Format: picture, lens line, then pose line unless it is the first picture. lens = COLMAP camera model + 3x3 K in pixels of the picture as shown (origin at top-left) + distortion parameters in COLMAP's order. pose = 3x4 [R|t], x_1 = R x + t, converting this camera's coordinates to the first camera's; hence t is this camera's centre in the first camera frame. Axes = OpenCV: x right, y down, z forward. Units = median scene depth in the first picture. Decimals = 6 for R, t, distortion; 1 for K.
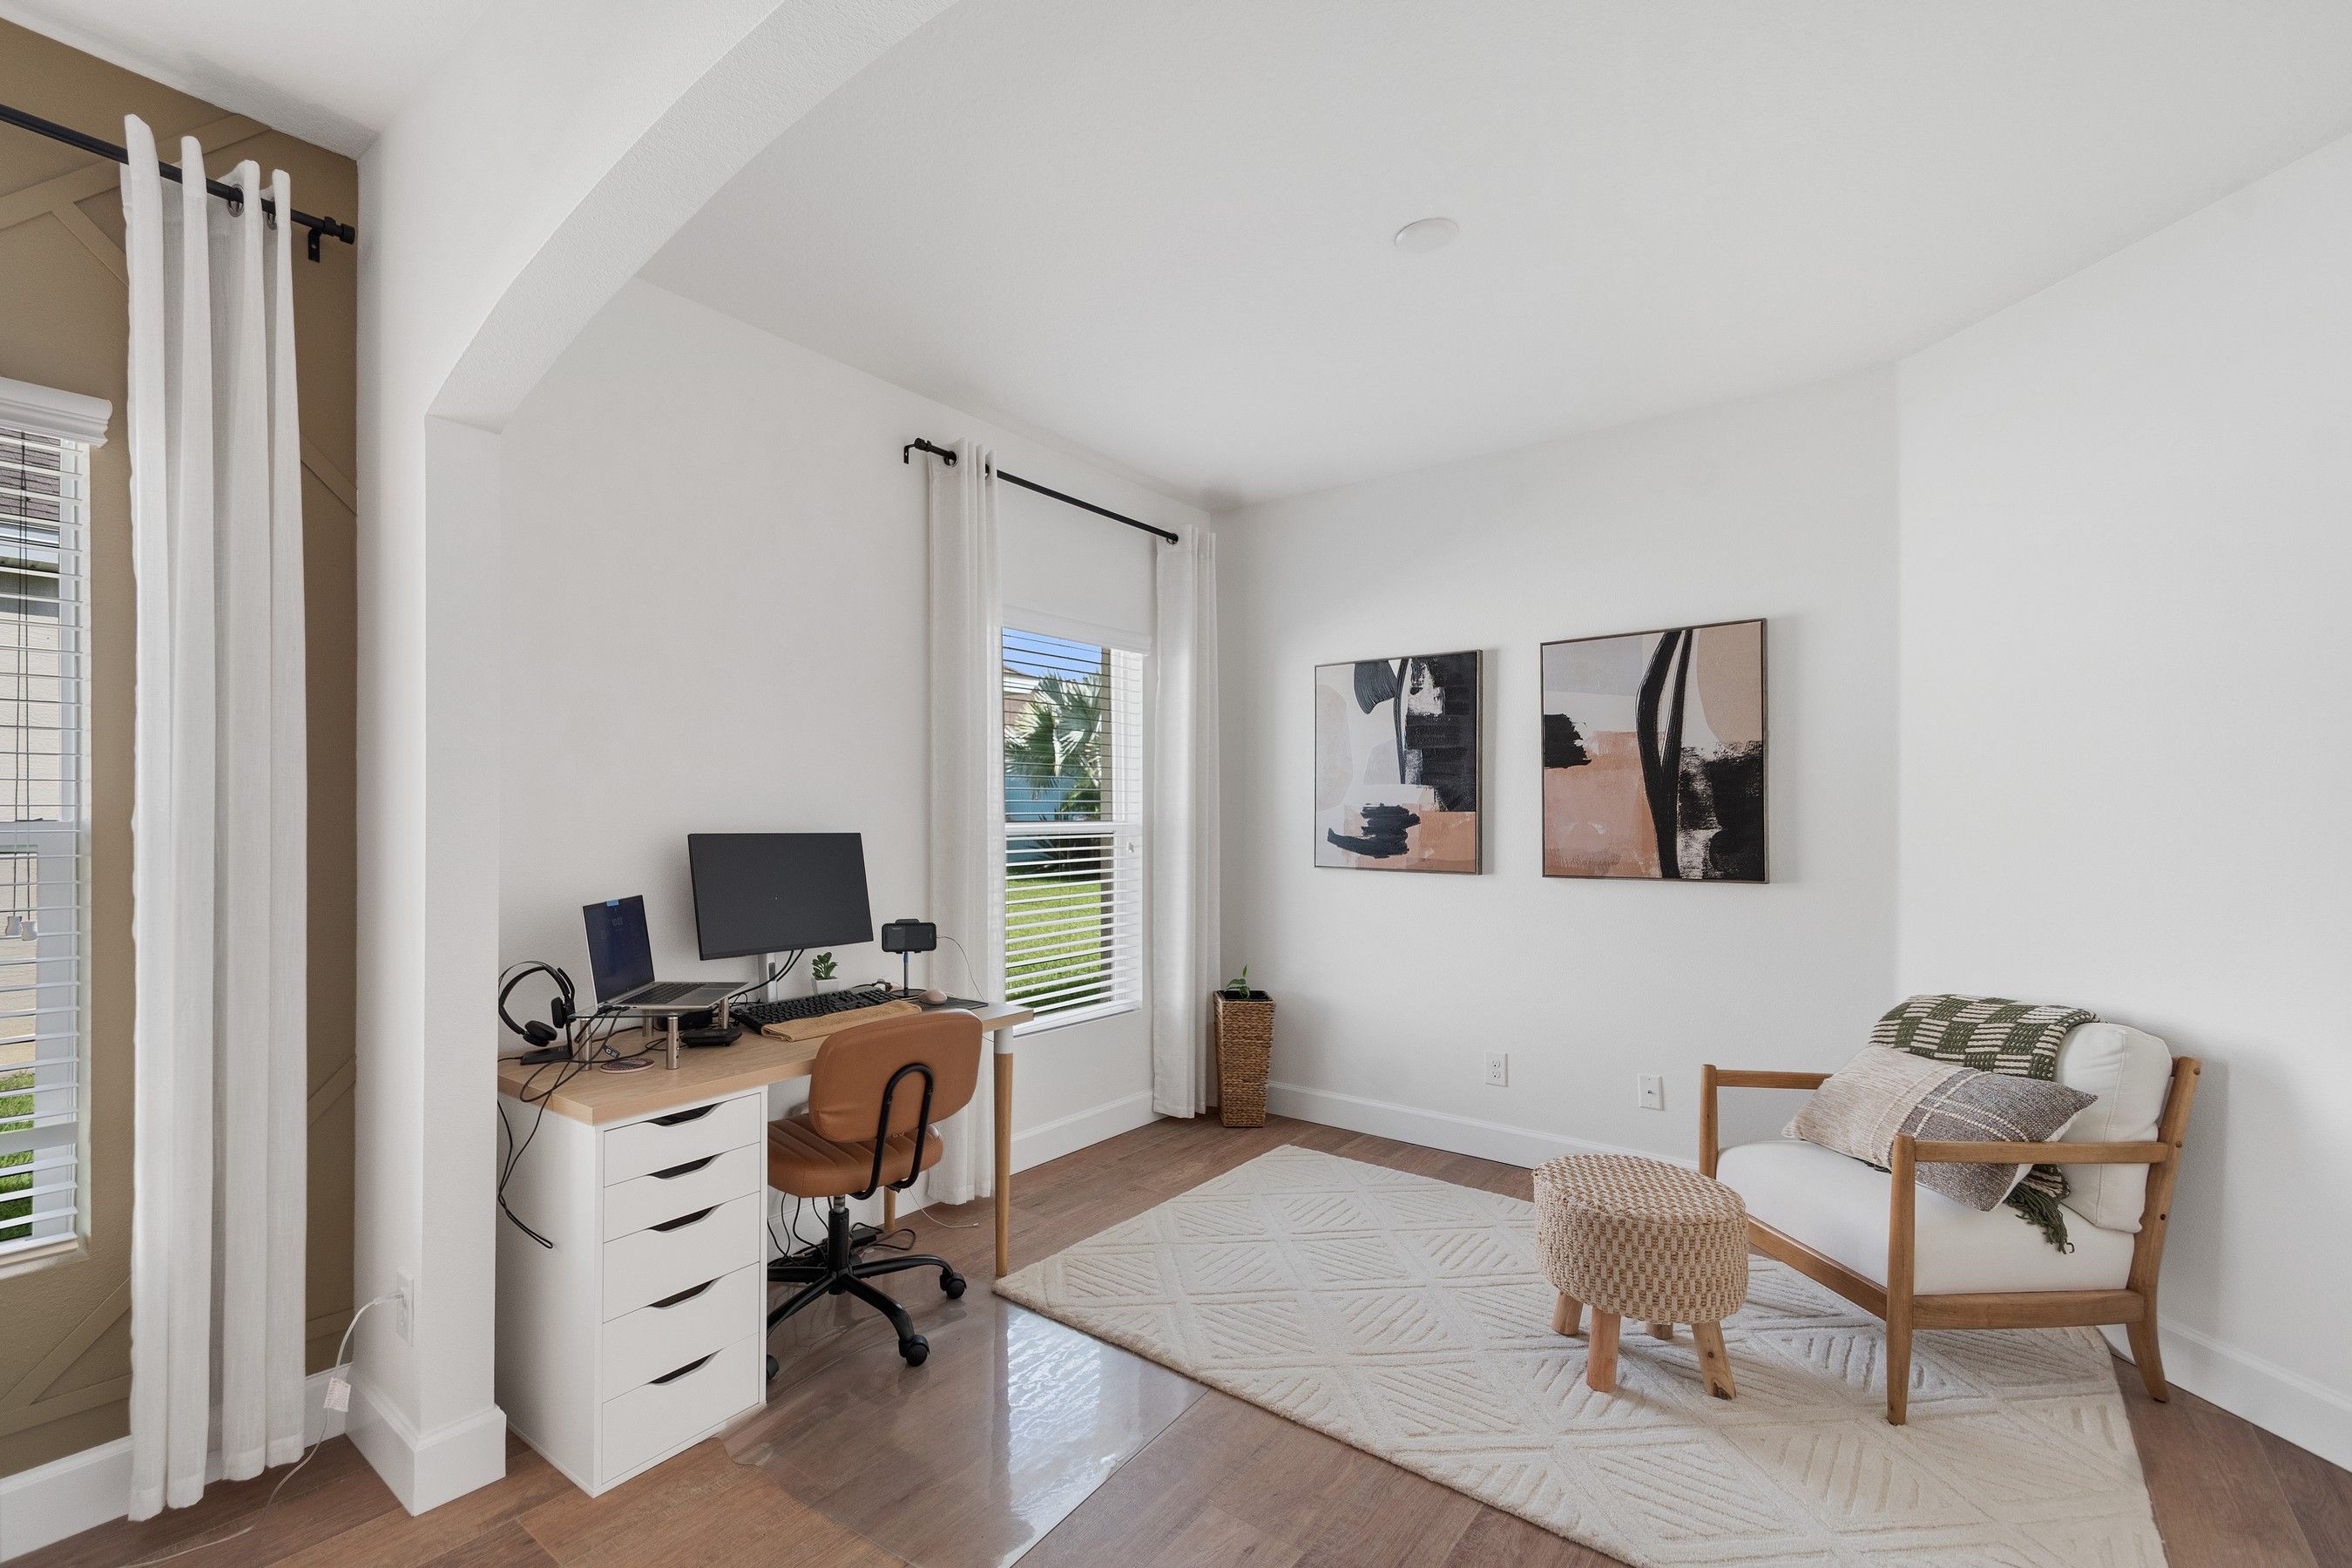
lens RADIAL K [[1026.7, 0, 1193.8], [0, 1026.7, 802.2], [0, 0, 1]] dist [0.009216, 0.000035]
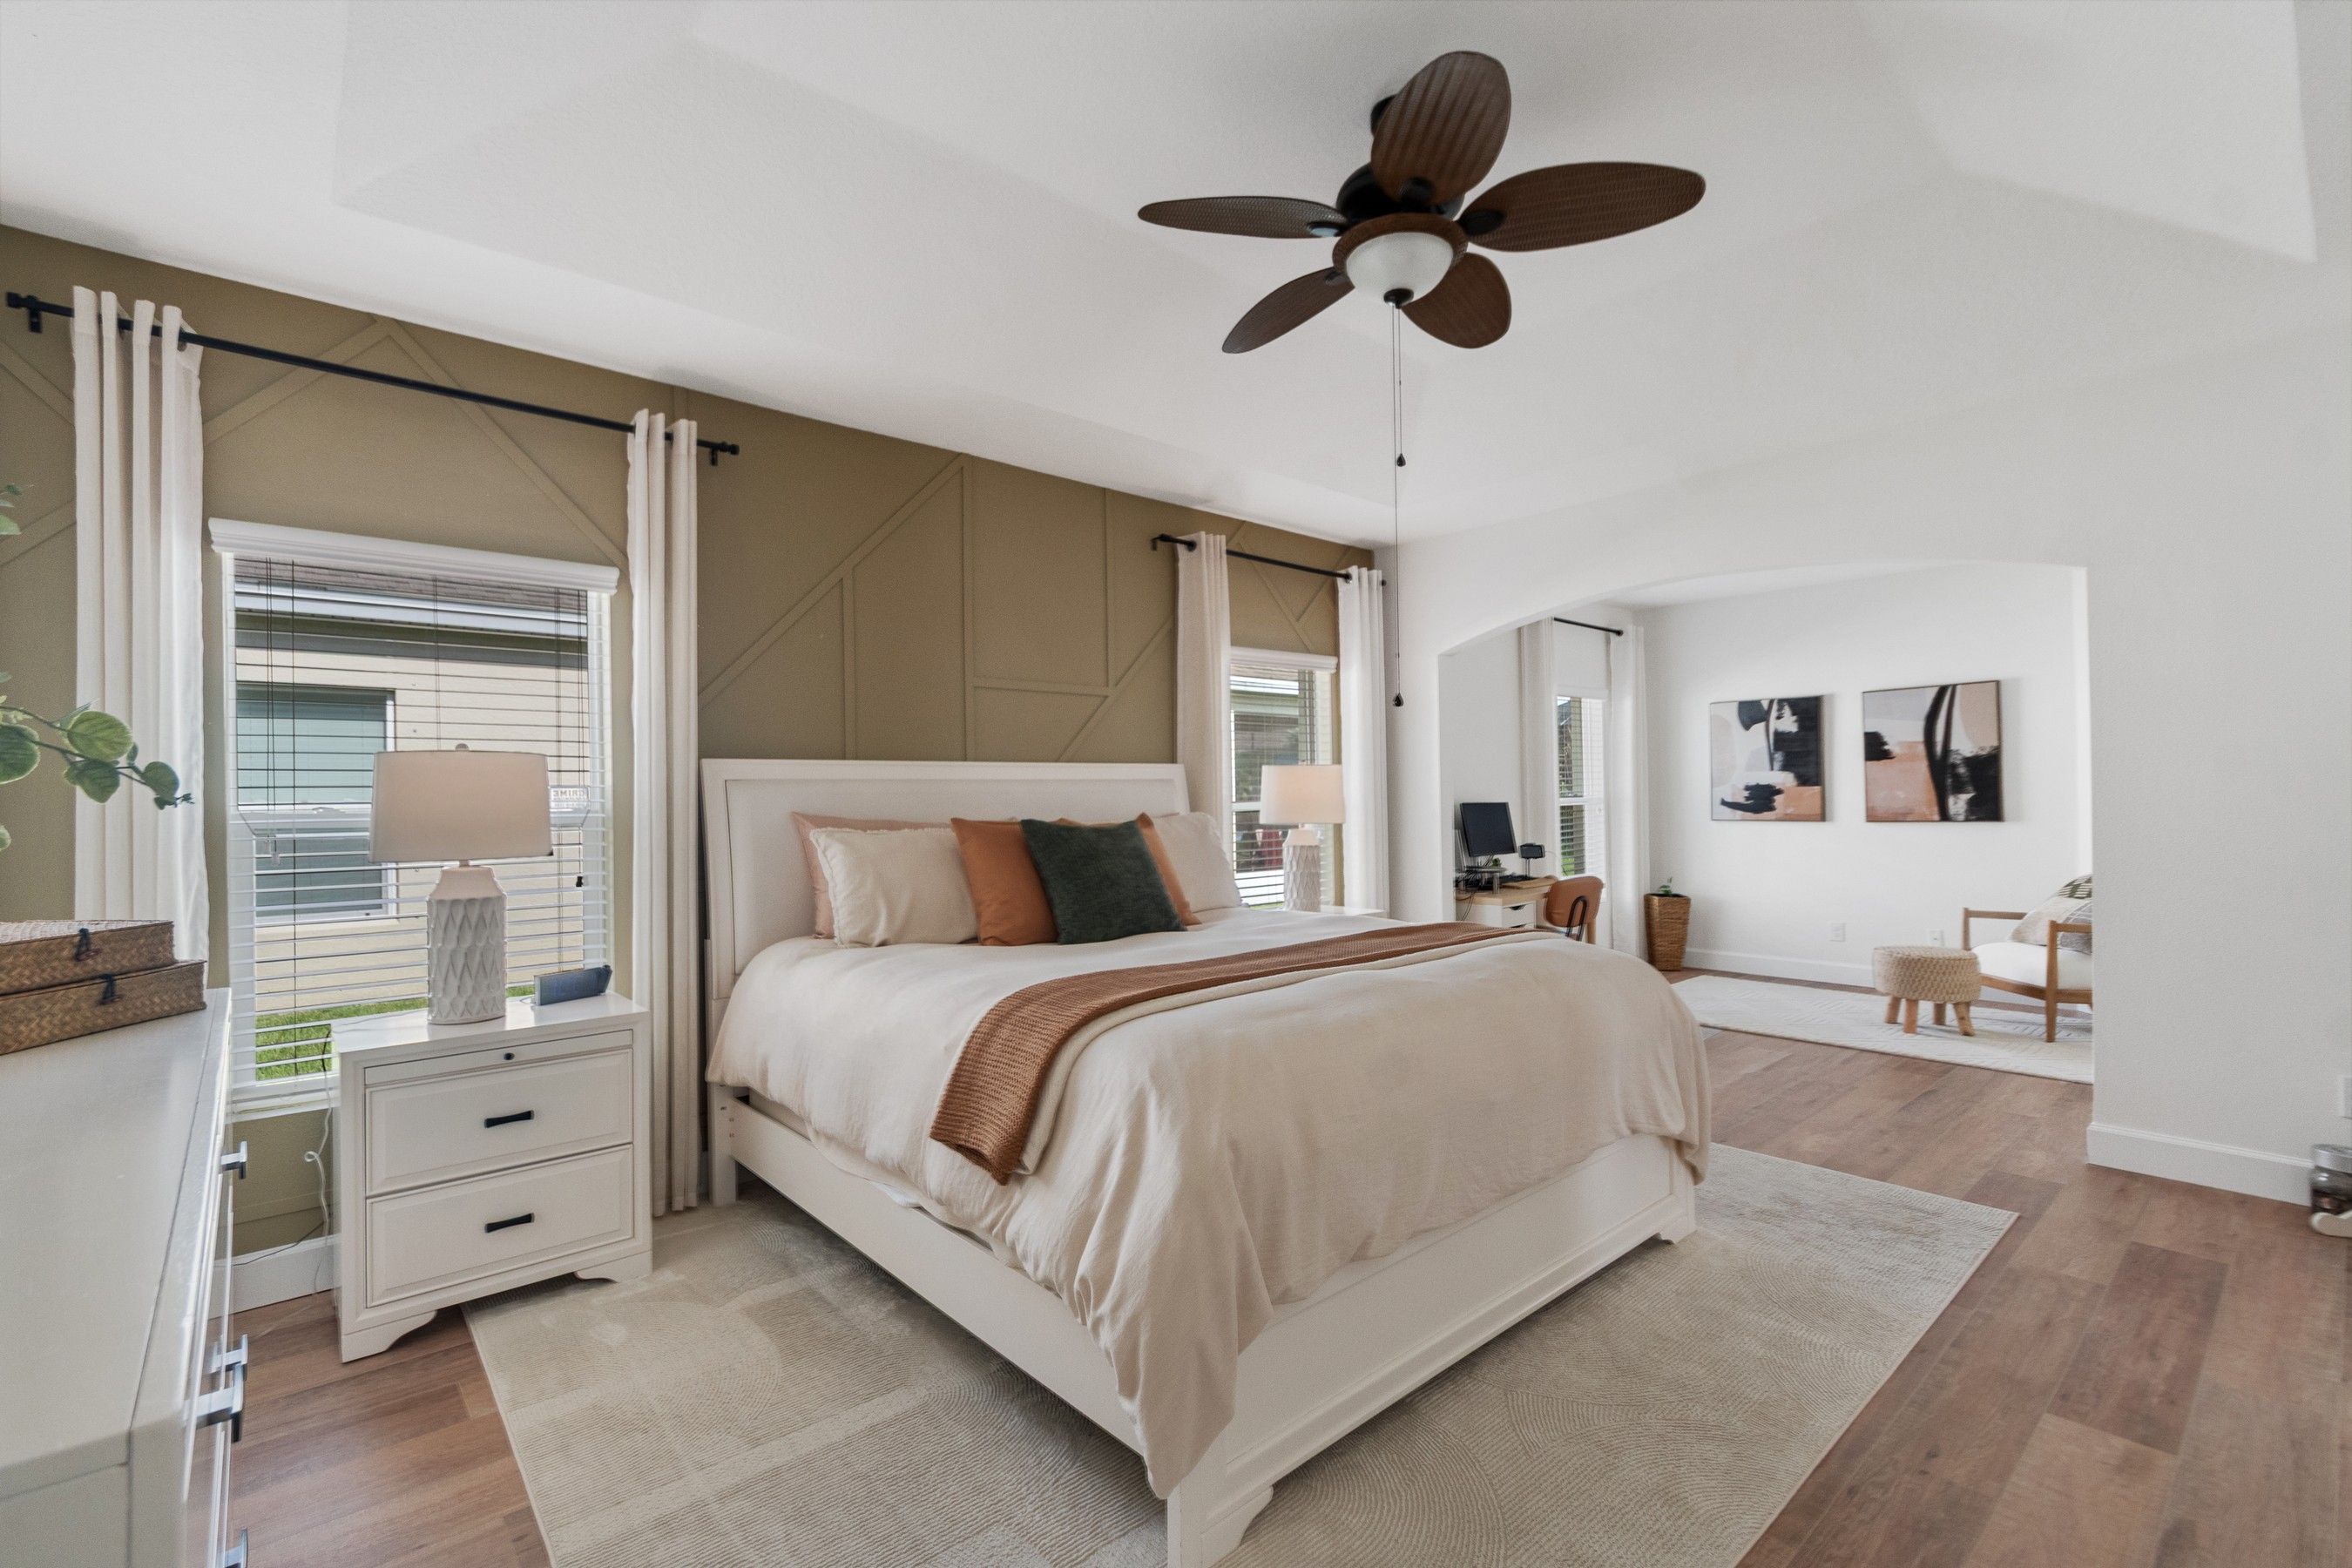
lens RADIAL K [[1034.4, 0, 1155.9], [0, 1034.4, 784.9], [0, 0, 1]] dist [-0.009327, -0.001165]
pose [[0.971394, -0.019748, -0.236650, -0.474522], [0.020392, 0.999792, 0.000273, -0.019543], [0.236596, -0.005091, 0.971595, -1.127929]]
